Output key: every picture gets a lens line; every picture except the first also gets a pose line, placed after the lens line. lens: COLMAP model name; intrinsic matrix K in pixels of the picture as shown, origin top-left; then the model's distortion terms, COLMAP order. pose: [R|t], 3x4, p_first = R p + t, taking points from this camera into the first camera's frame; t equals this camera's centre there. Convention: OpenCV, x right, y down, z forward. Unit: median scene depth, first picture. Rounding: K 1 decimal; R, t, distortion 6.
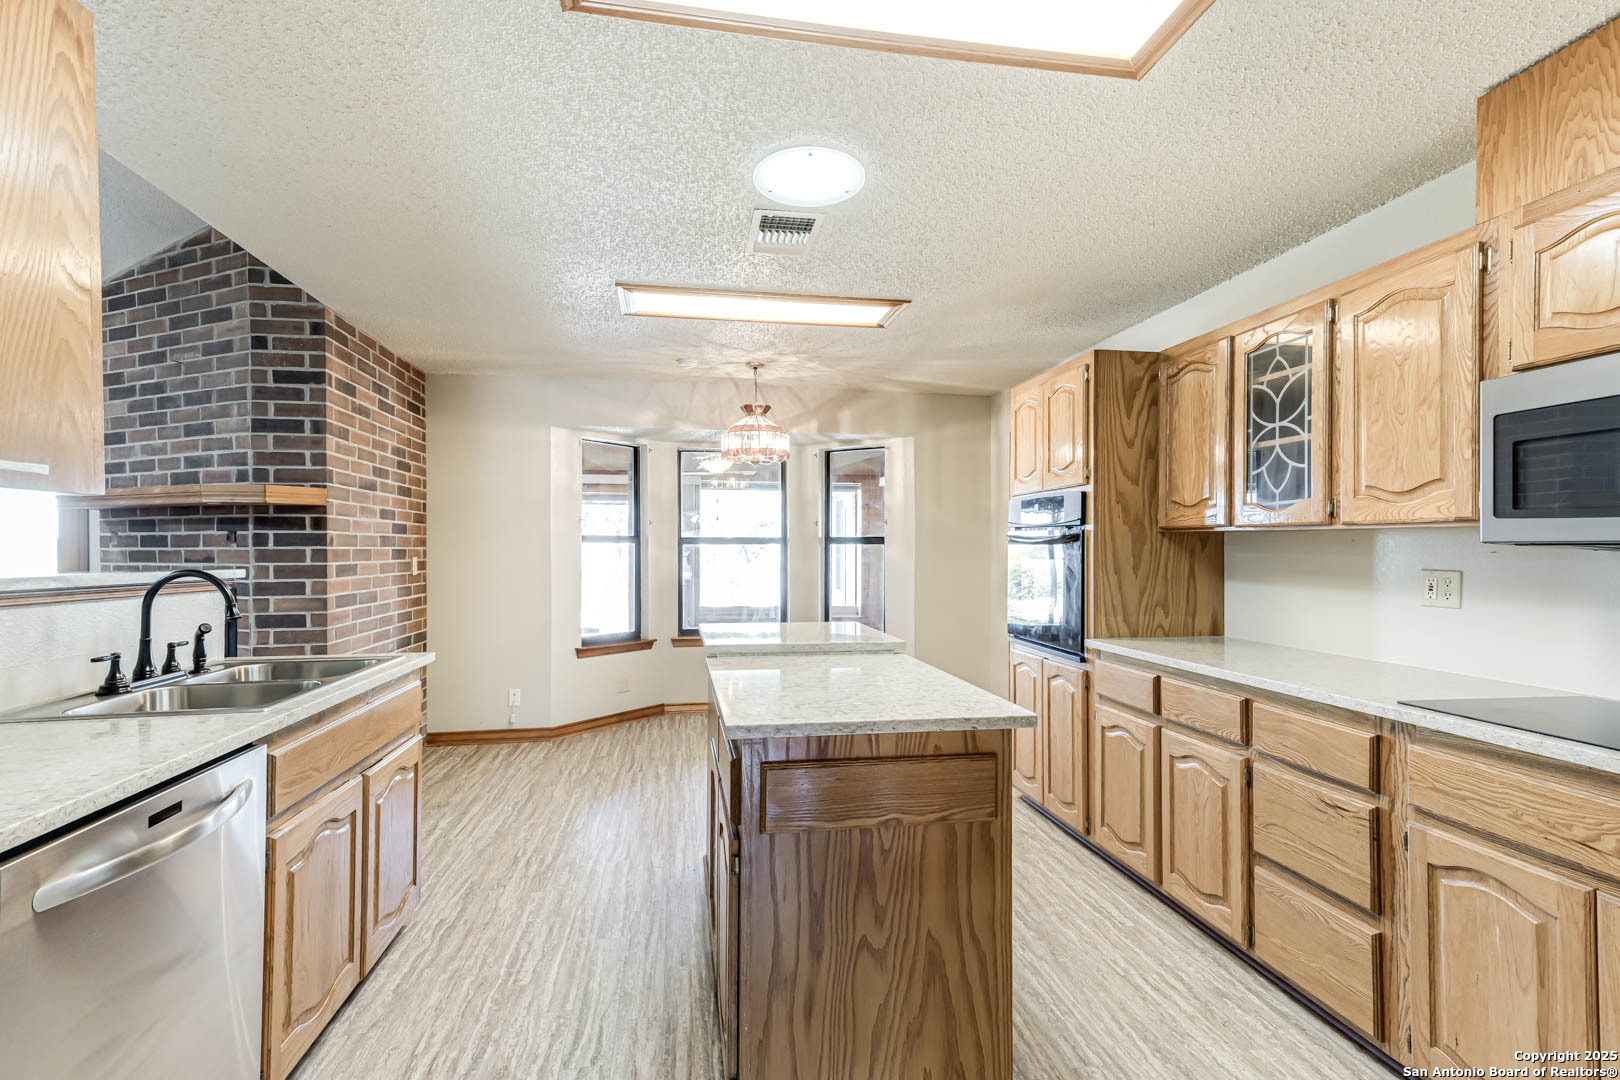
lens RADIAL K [[738.7, 0, 808.9], [0, 738.7, 548.8], [0, 0, 1]] dist [0.025521, -0.000414]
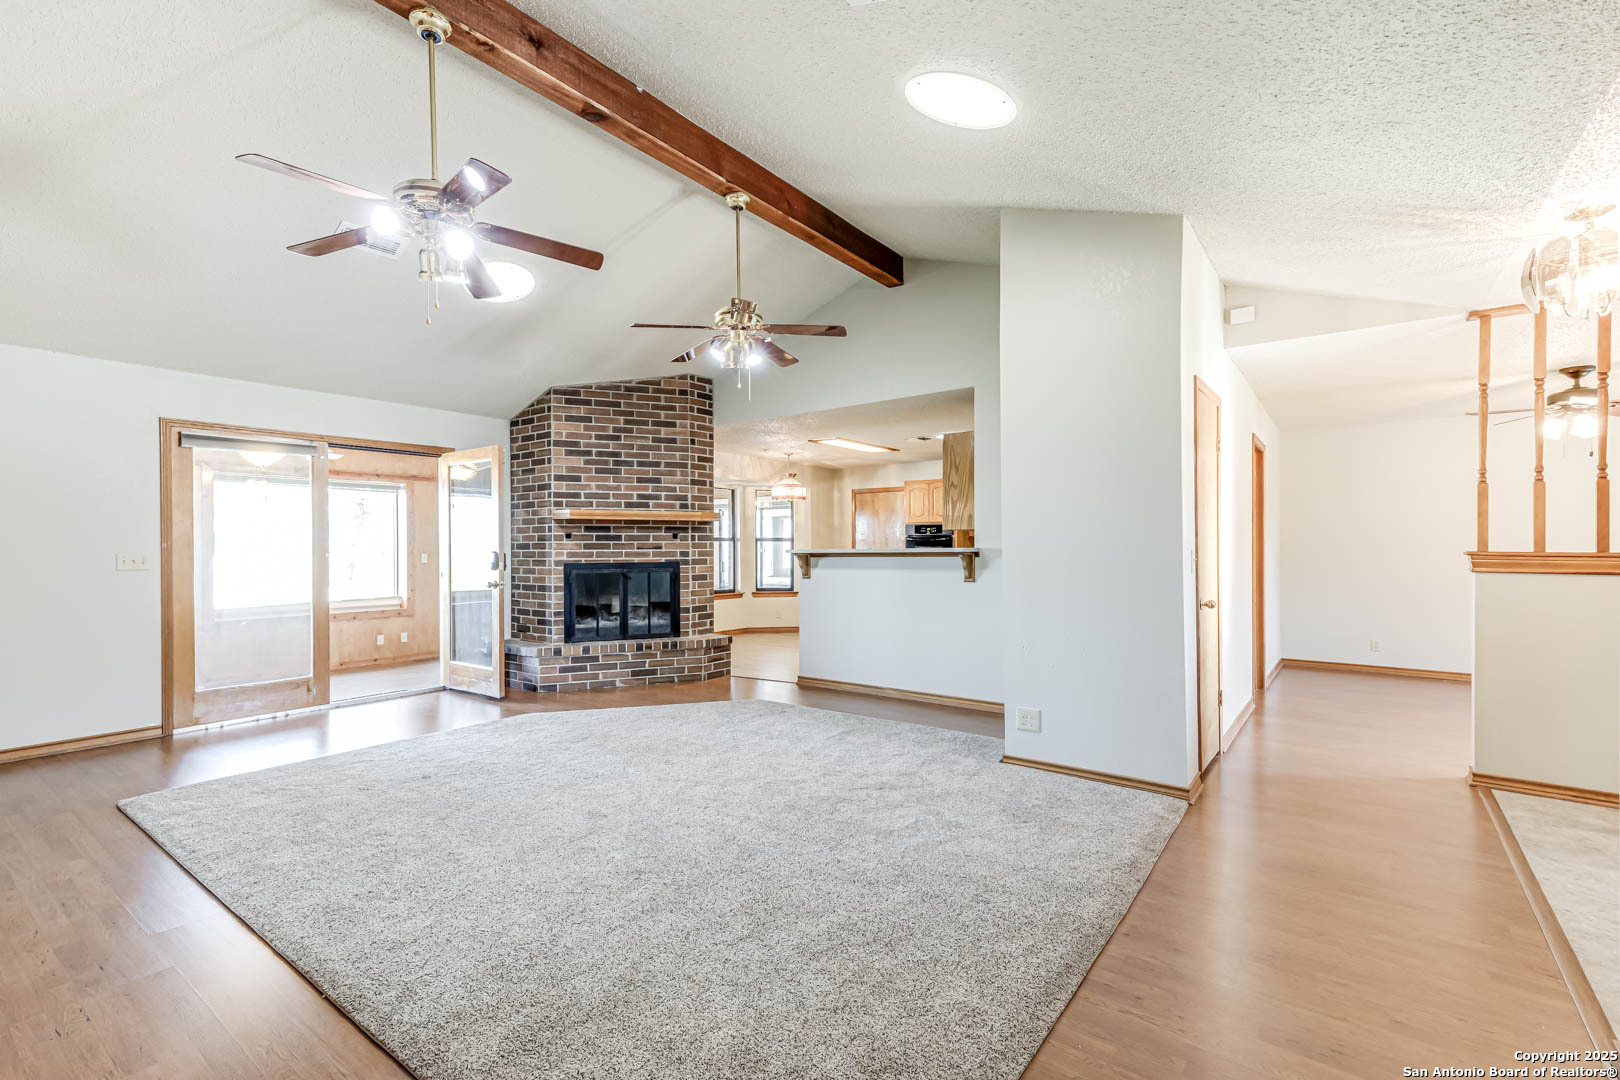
lens RADIAL K [[738.7, 0, 791.2], [0, 738.7, 546.2], [0, 0, 1]] dist [0.025521, -0.000414]
pose [[0.736831, 0.000010, 0.676076, -1.927700], [0.001759, 0.999997, -0.001931, 0.015638], [-0.676074, 0.002612, 0.736829, -0.678433]]
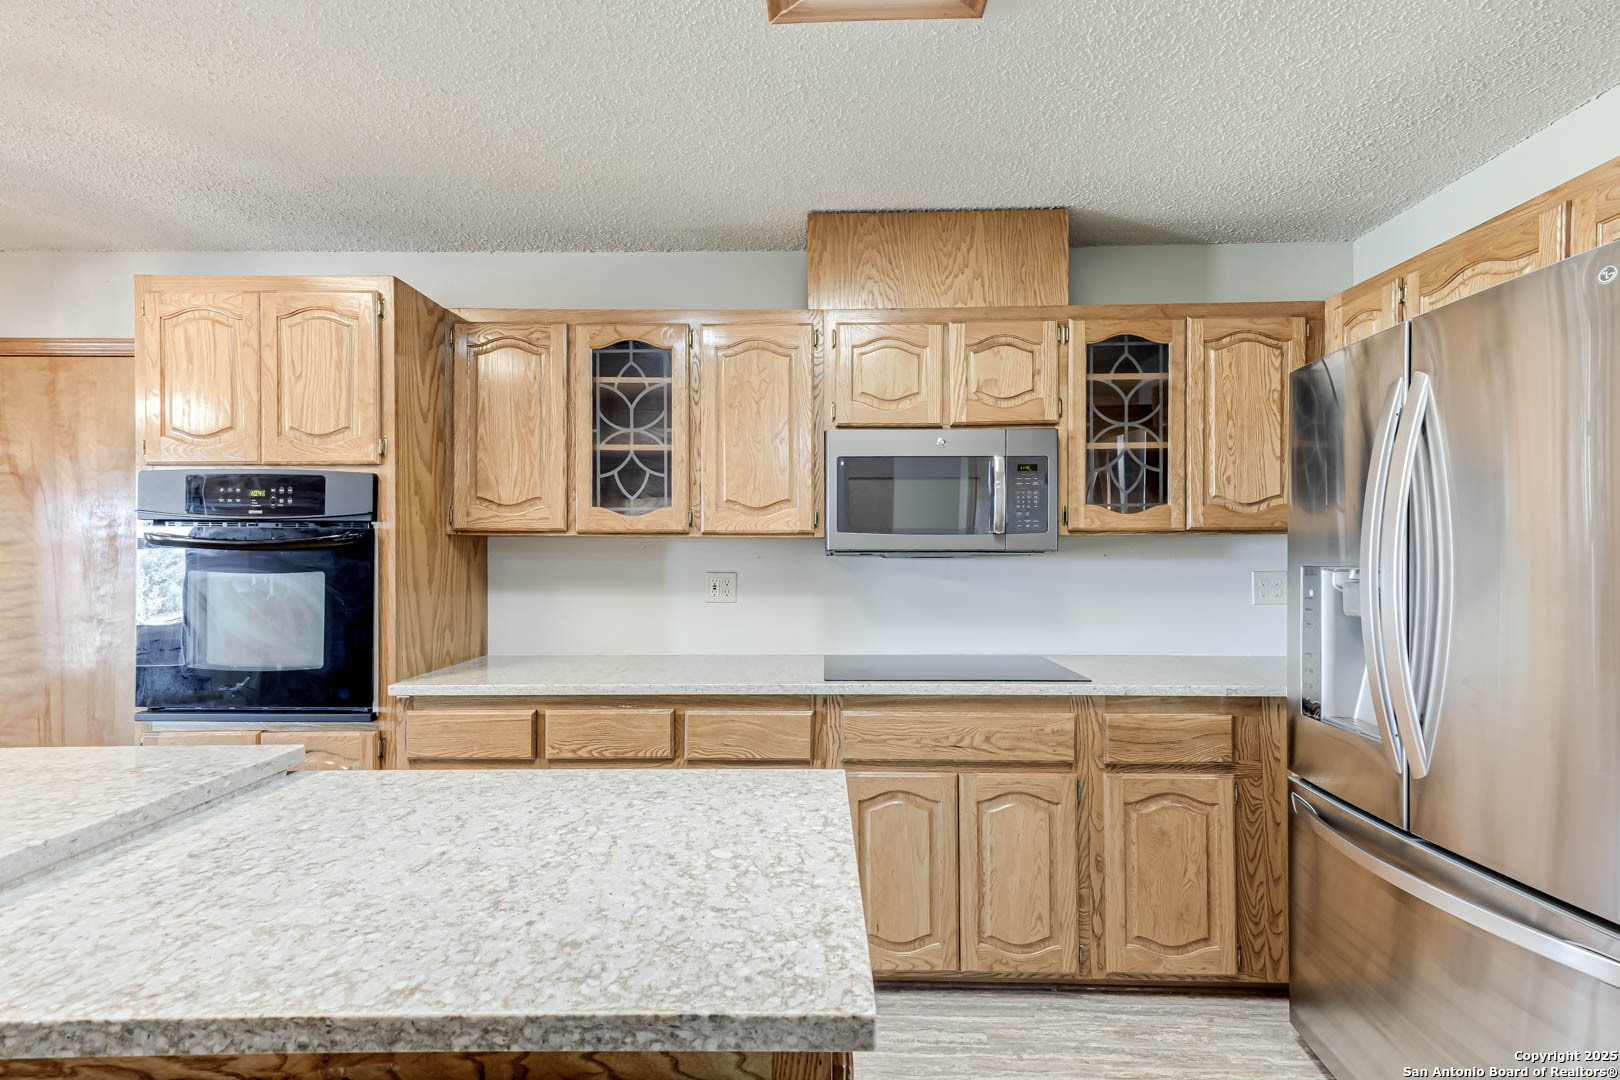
lens RADIAL K [[738.7, 0, 817.3], [0, 738.7, 550.2], [0, 0, 1]] dist [0.025521, -0.000414]
pose [[0.183921, 0.001690, 0.982940, -0.215428], [0.001779, 0.999996, -0.002052, -0.003072], [-0.982939, 0.002126, 0.183917, 0.419269]]
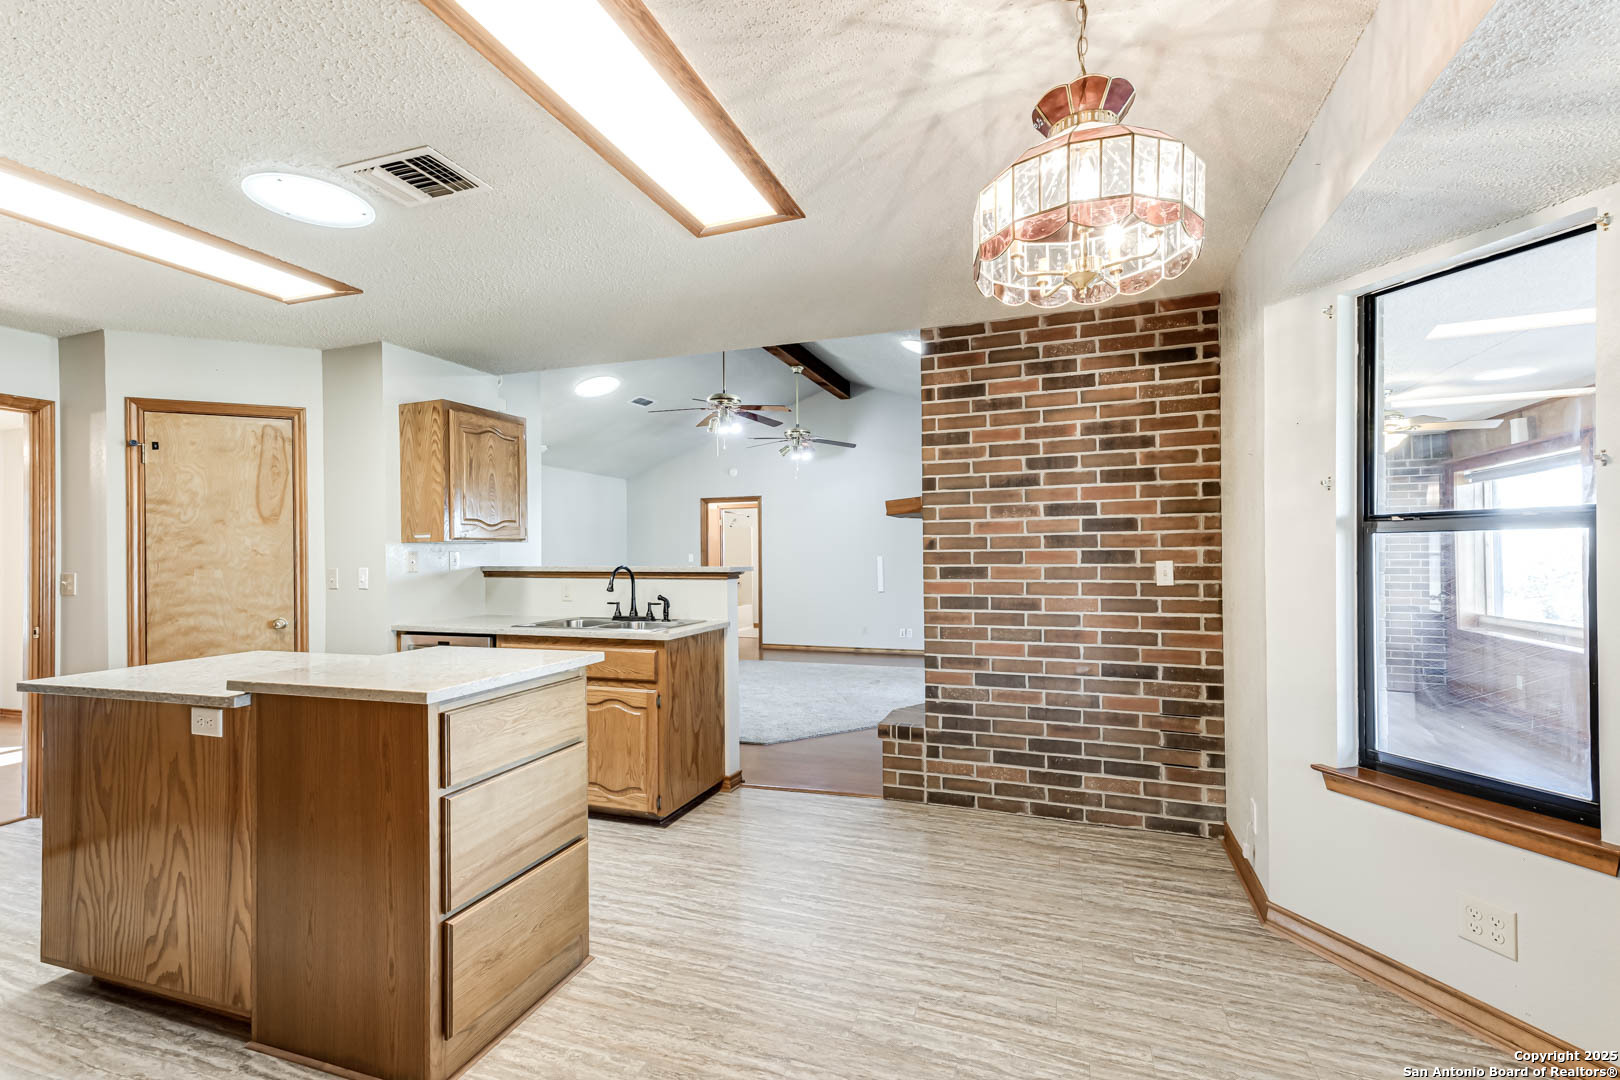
lens RADIAL K [[738.7, 0, 808.3], [0, 738.7, 553.8], [0, 0, 1]] dist [0.025521, -0.000414]
pose [[-0.520378, 0.003730, -0.853928, 0.351752], [0.010918, 0.999938, -0.002286, 0.003067], [0.853866, -0.010513, -0.520386, 1.400644]]
